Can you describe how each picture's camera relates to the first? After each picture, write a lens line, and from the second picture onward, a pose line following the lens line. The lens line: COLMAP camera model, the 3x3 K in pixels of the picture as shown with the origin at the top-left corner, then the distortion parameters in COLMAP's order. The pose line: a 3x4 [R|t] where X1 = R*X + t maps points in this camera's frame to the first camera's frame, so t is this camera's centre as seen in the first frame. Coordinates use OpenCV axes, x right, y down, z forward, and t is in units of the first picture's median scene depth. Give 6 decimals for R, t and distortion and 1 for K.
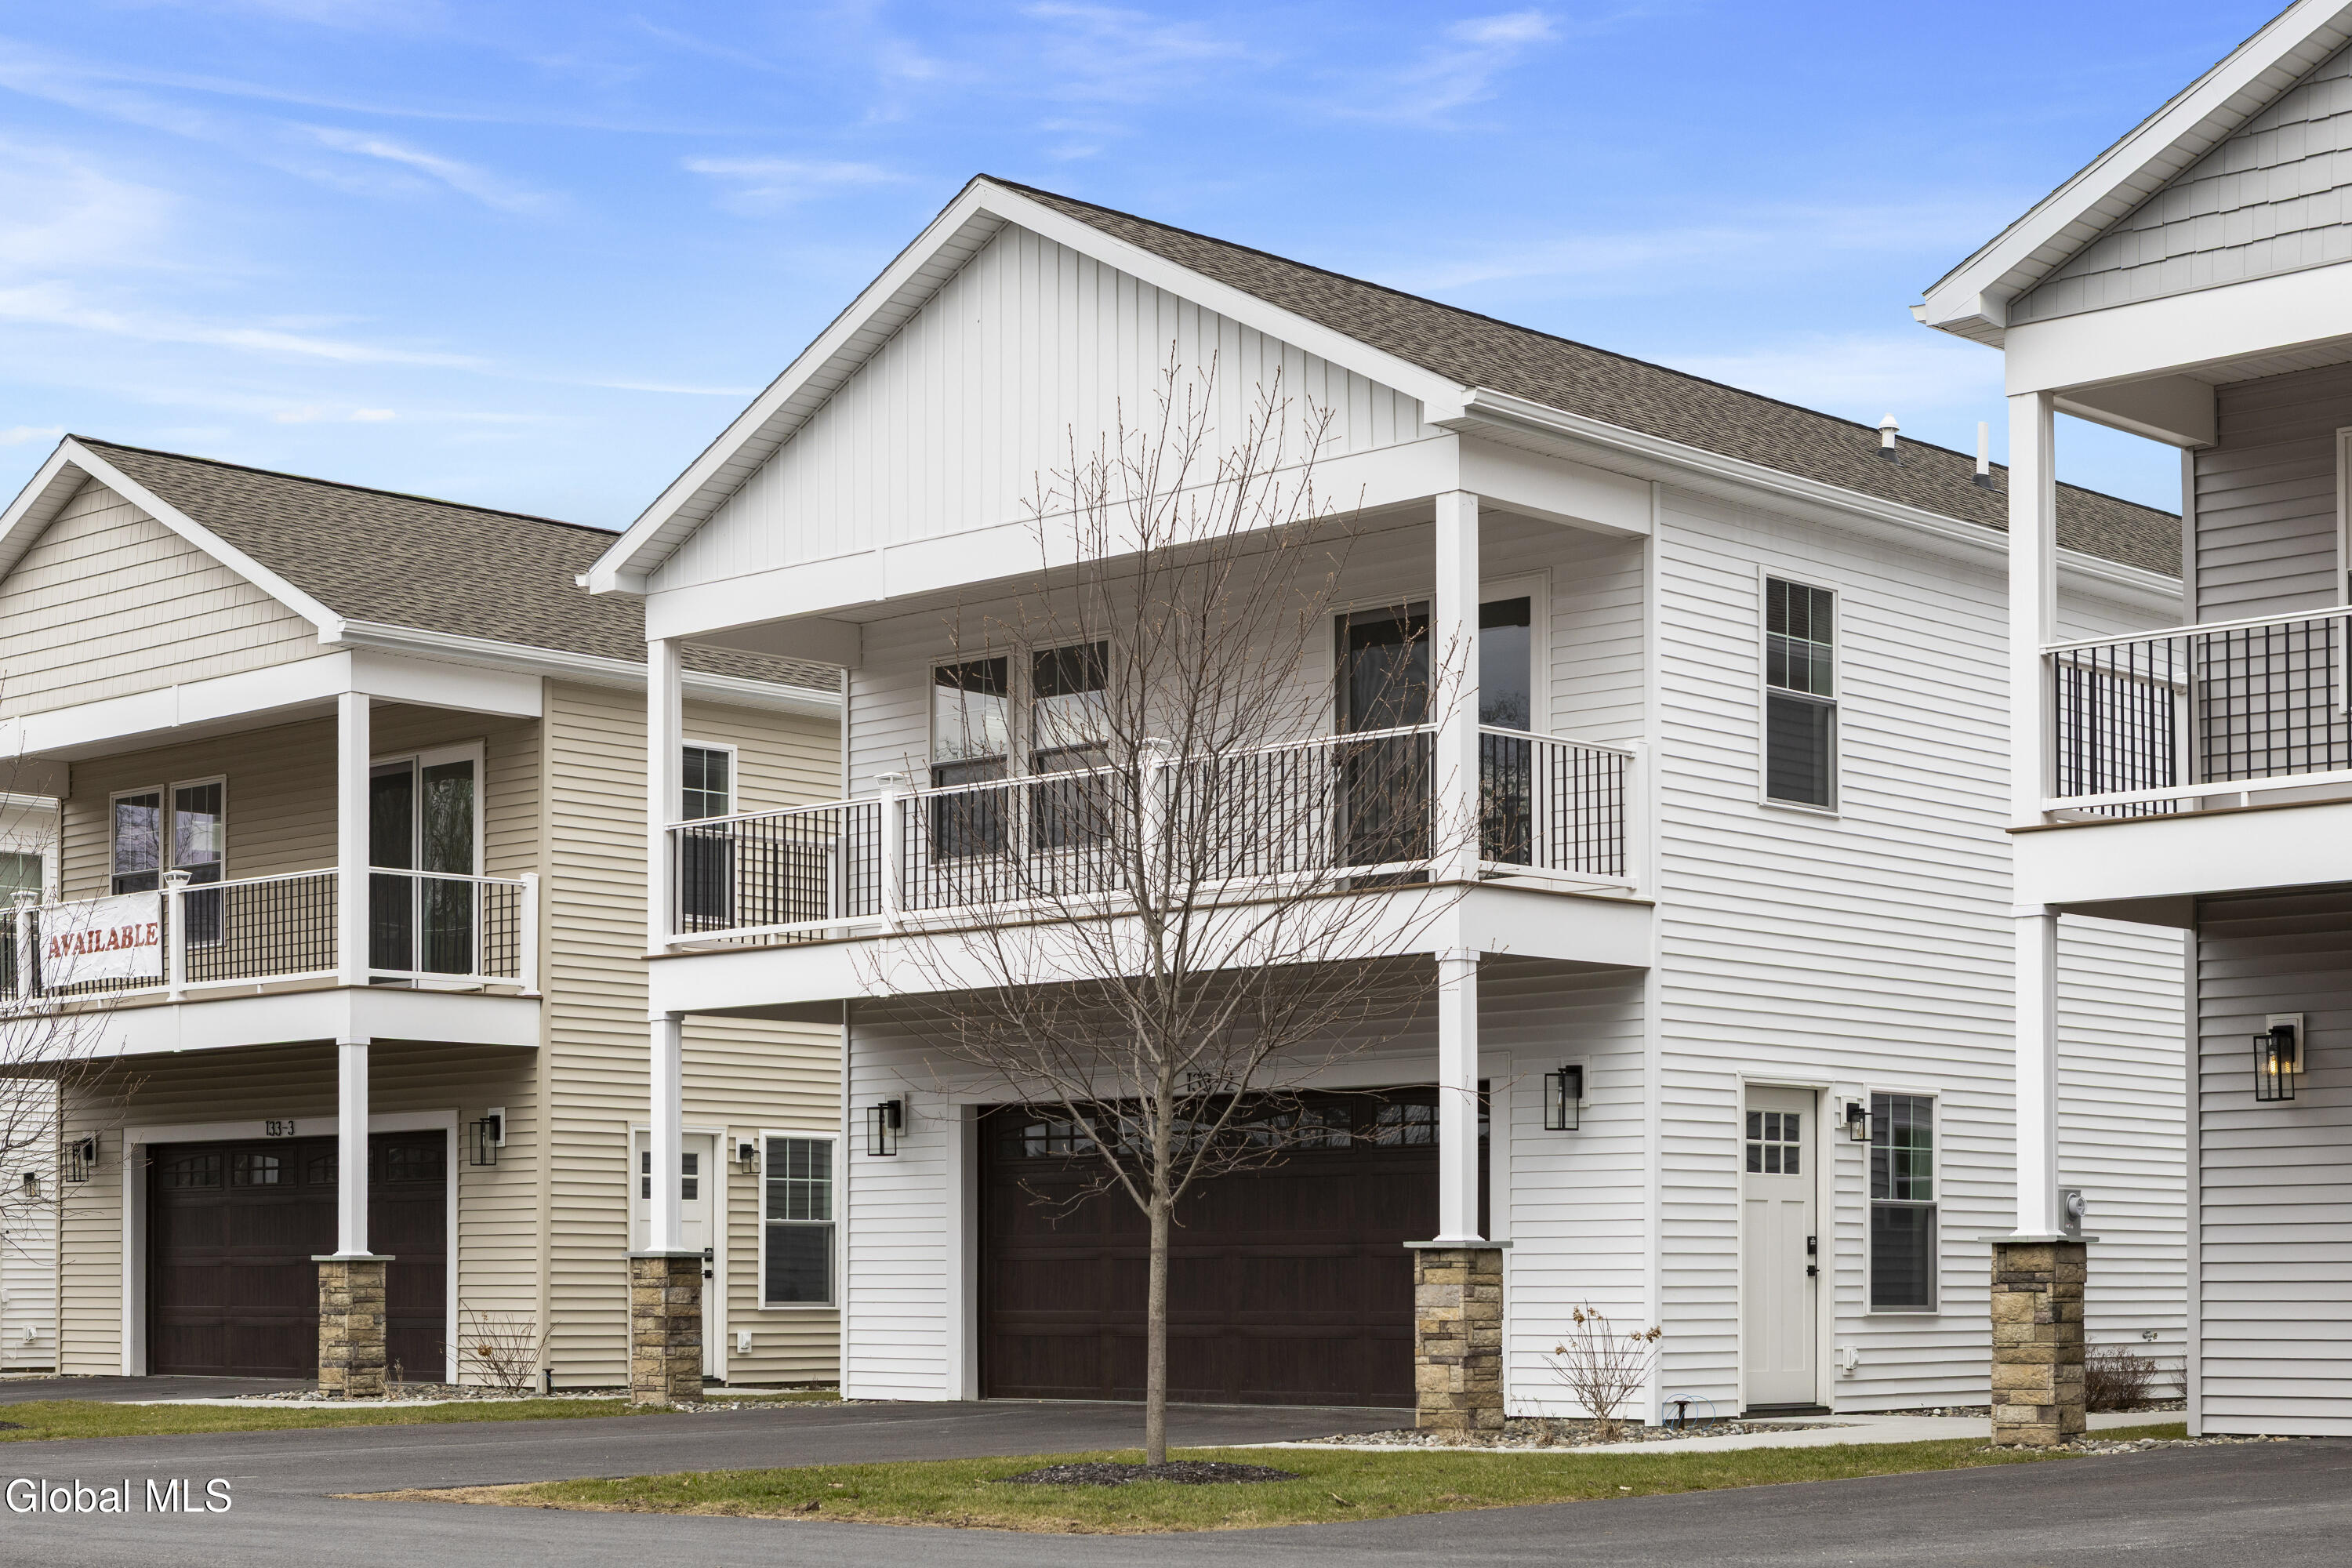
lens RADIAL K [[3947.0, 0, 1176.0], [0, 3947.0, 784.0], [0, 0, 1]] dist [-0.121657, 0.068329]
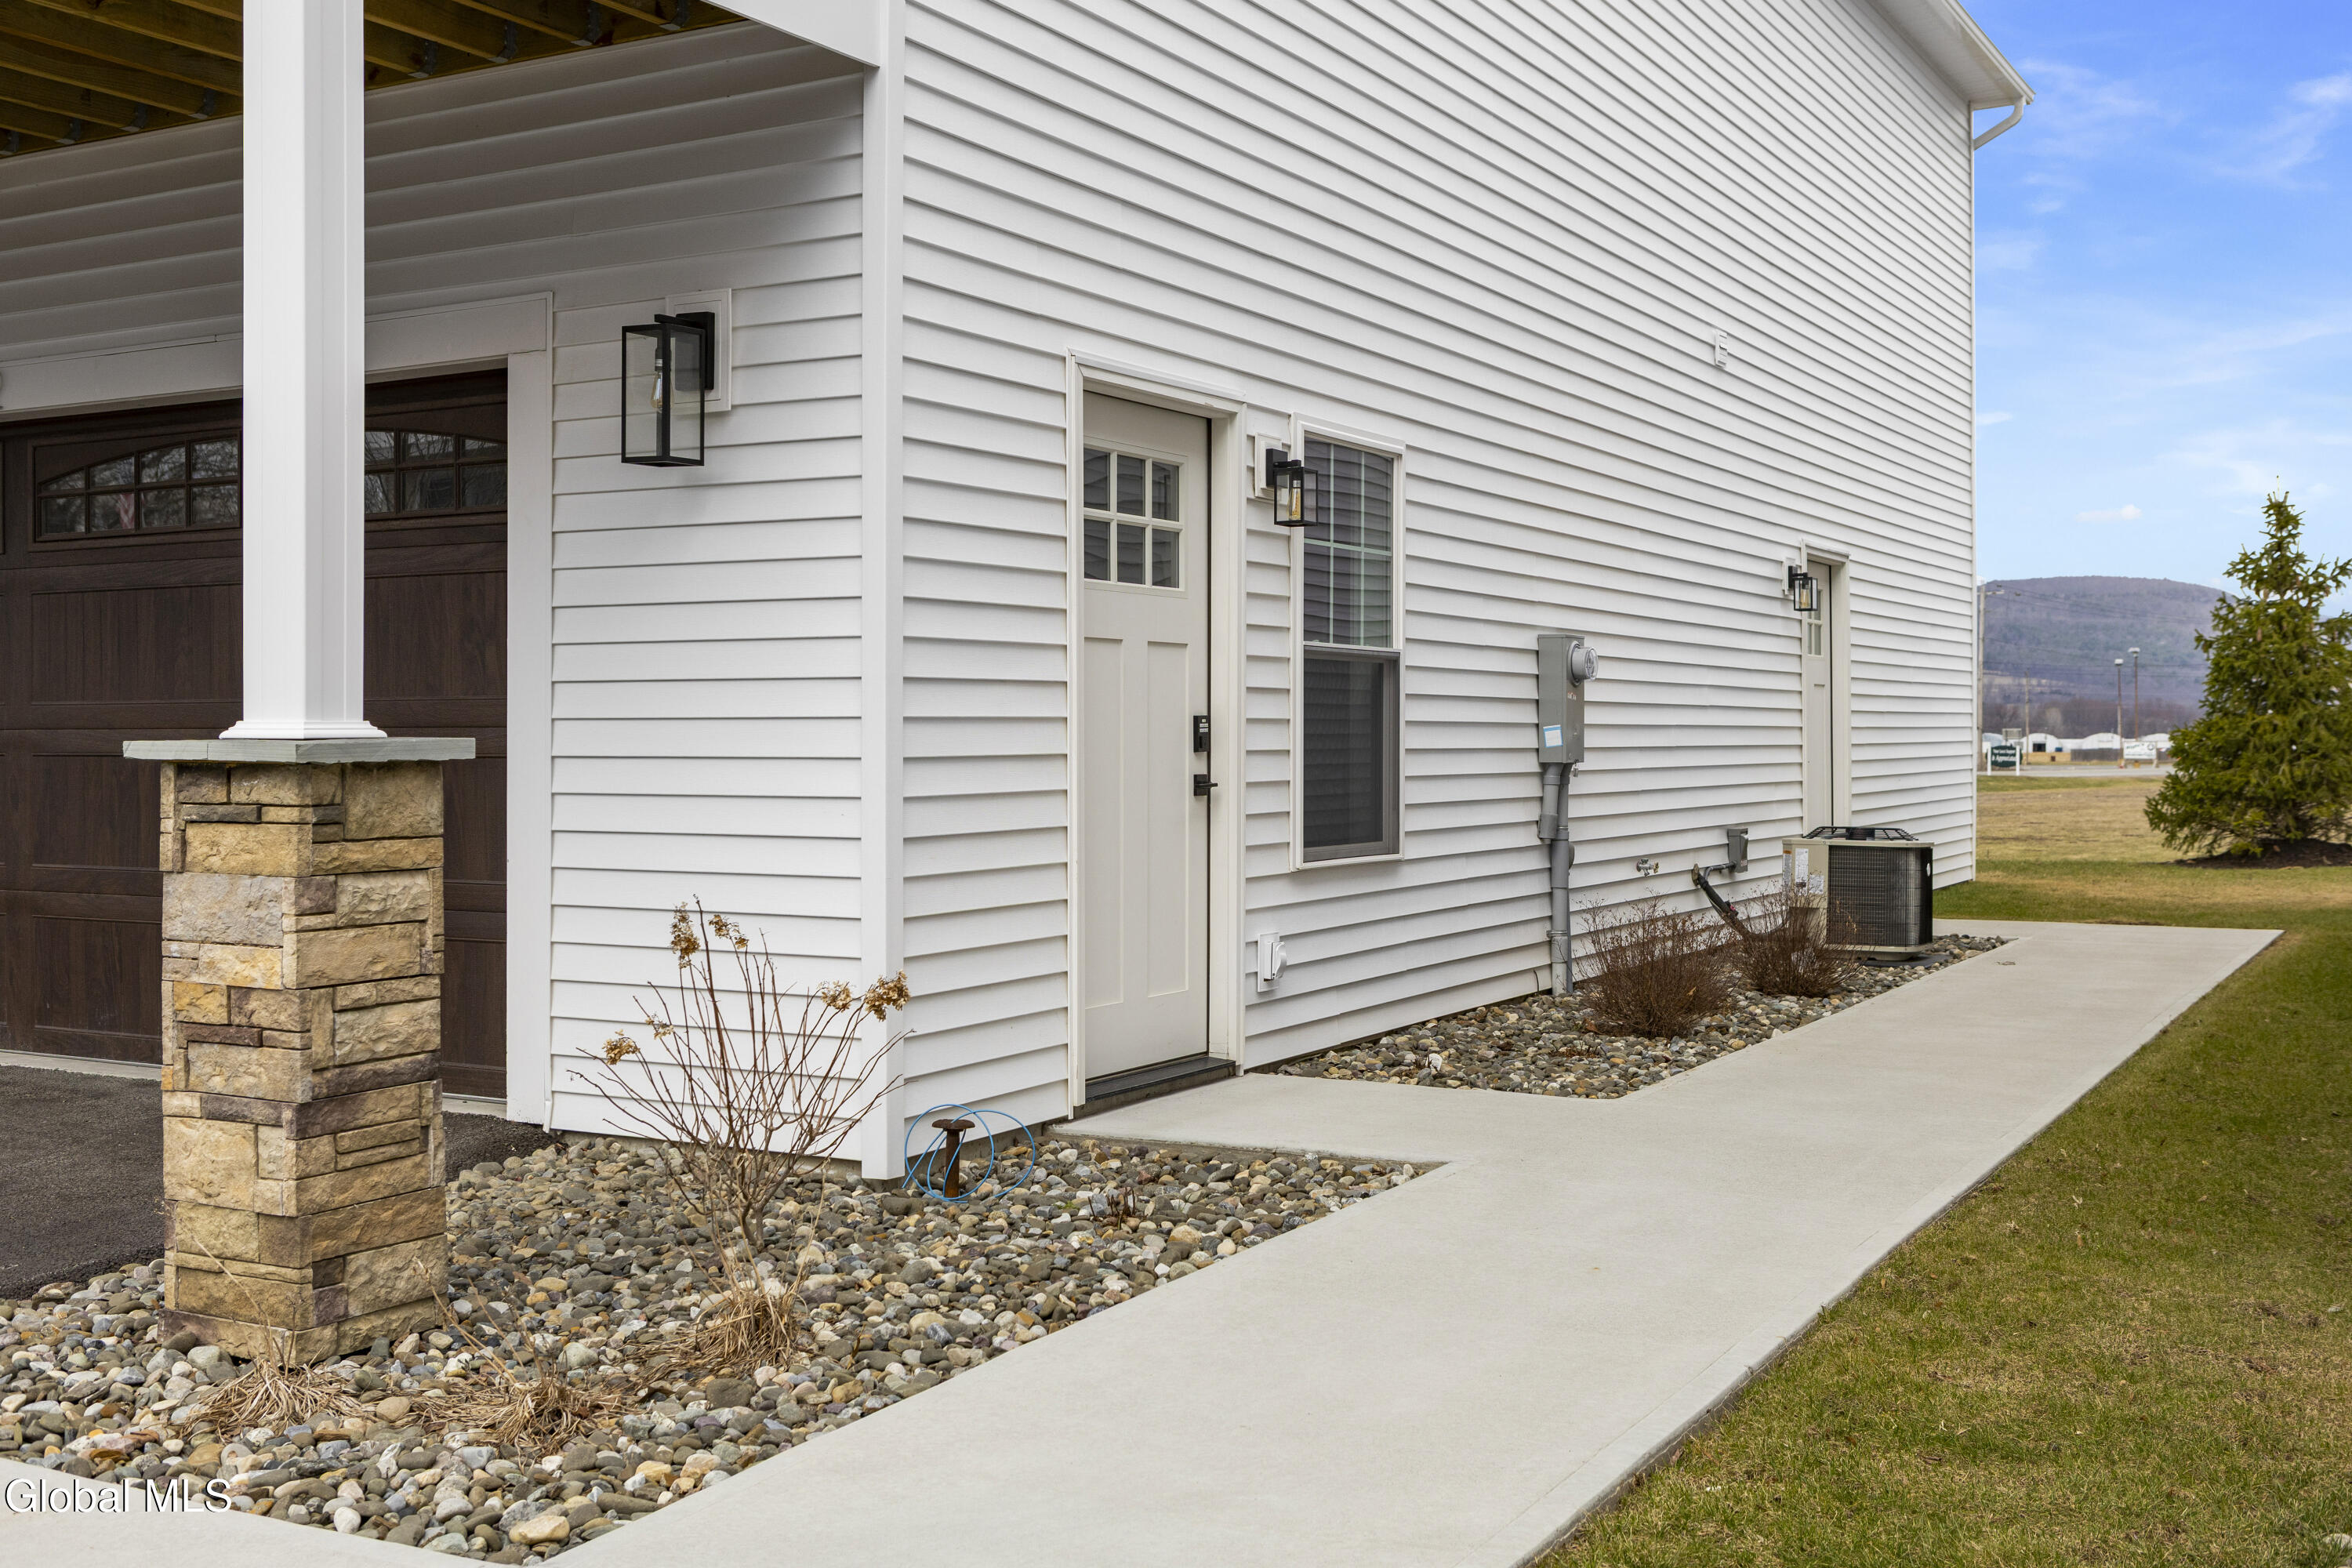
lens RADIAL K [[2428.6, 0, 1176.0], [0, 2428.6, 784.0], [0, 0, 1]] dist [-0.006932, -0.004382]
pose [[0.968214, -0.011844, 0.249842, 0.083296], [-0.025221, 0.989164, 0.144634, 0.080227], [-0.248848, -0.146338, 0.957424, 0.712521]]
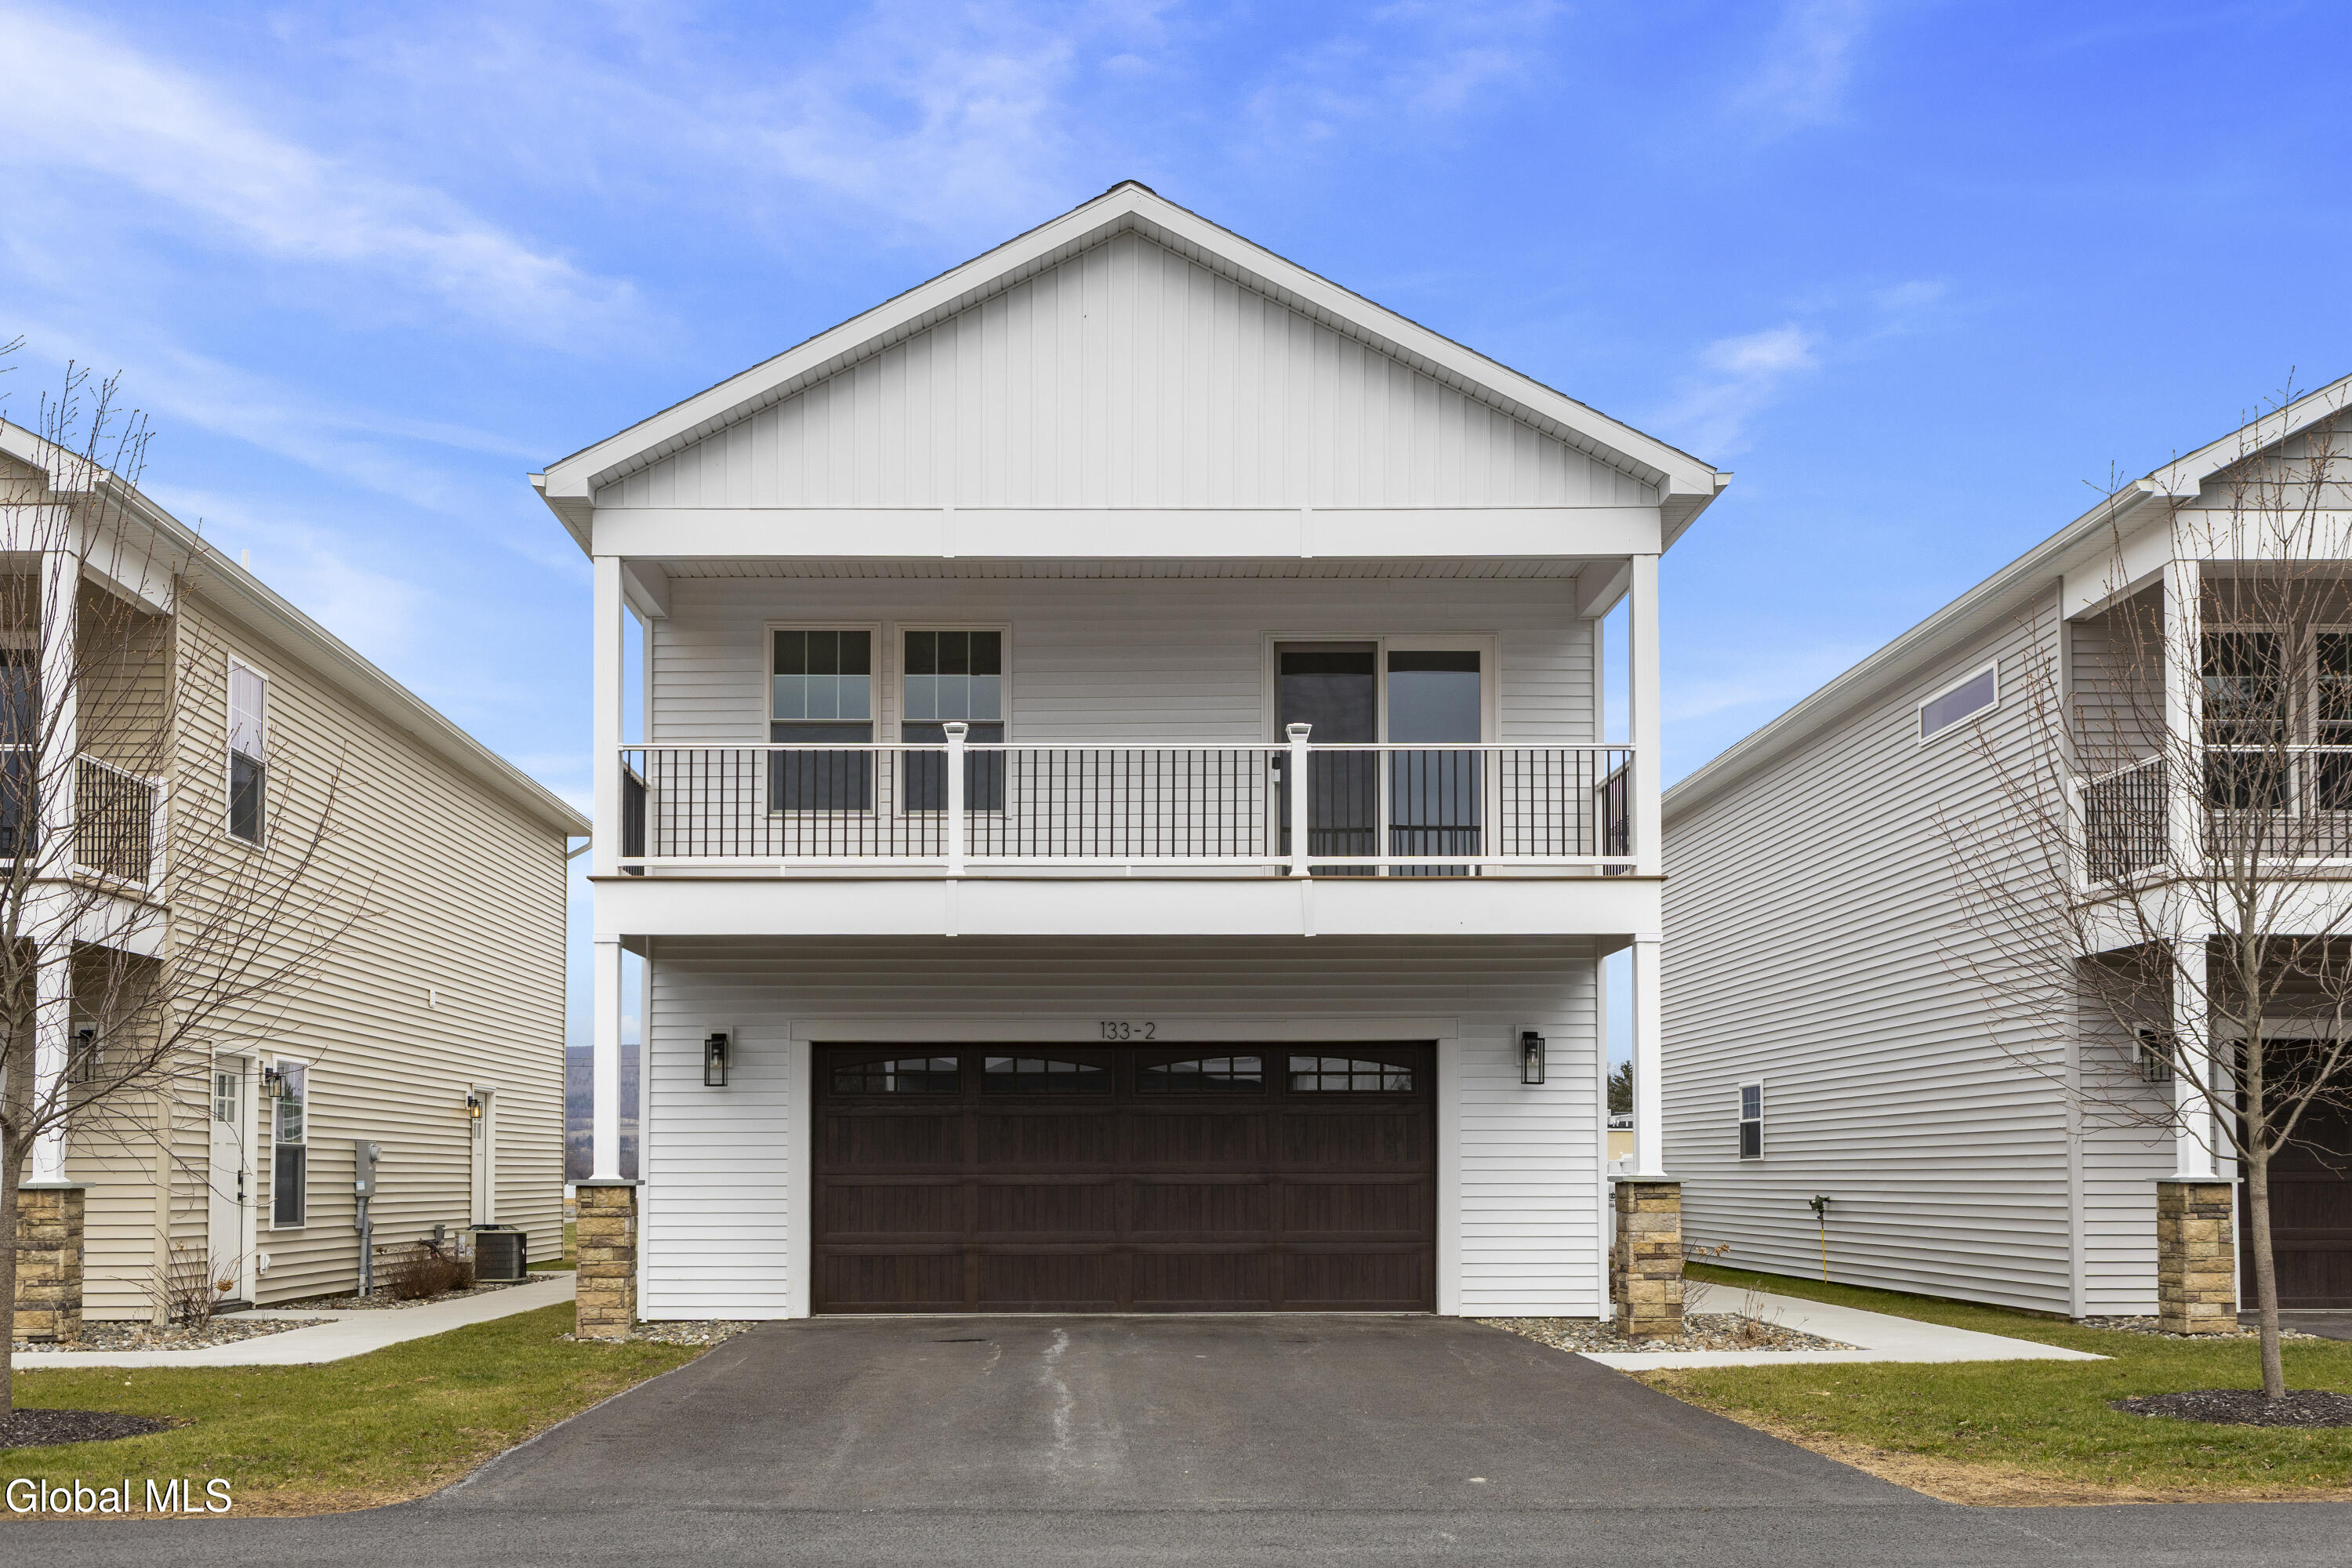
lens RADIAL K [[2421.3, 0, 1125.0], [0, 2421.3, 915.8], [0, 0, 1]] dist [0.197690, -0.725358]
pose [[0.709775, 0.081599, 0.699686, -0.512911], [-0.088585, 0.995722, -0.026261, 0.064326], [-0.698836, -0.043342, 0.713967, 0.529348]]
